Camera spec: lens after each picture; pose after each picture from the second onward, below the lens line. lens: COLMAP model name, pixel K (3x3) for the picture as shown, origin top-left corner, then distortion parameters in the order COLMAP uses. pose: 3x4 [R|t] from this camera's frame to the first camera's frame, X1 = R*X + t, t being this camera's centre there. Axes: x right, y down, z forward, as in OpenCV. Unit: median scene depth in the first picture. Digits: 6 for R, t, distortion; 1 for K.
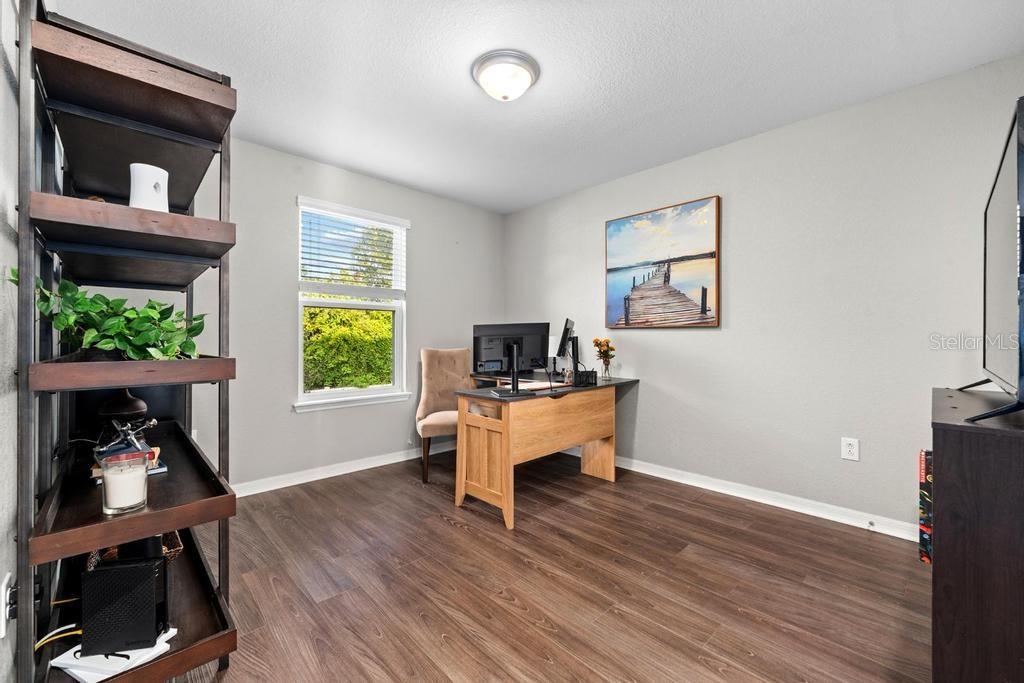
lens RADIAL K [[418.4, 0, 505.2], [0, 418.4, 347.2], [0, 0, 1]] dist [-0.000387, -0.000005]
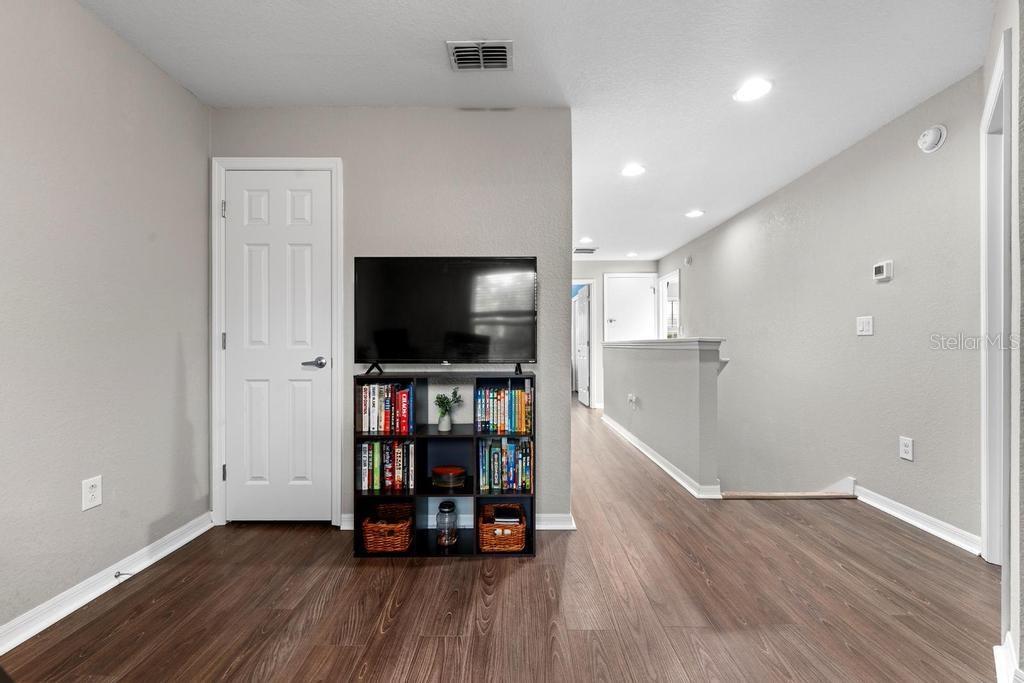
lens RADIAL K [[418.4, 0, 505.2], [0, 418.4, 347.2], [0, 0, 1]] dist [-0.000387, -0.000005]
pose [[-0.733609, -0.001883, 0.679569, -0.248796], [0.008047, 0.999902, 0.011458, -0.013058], [-0.679524, 0.013874, -0.733522, 1.381136]]
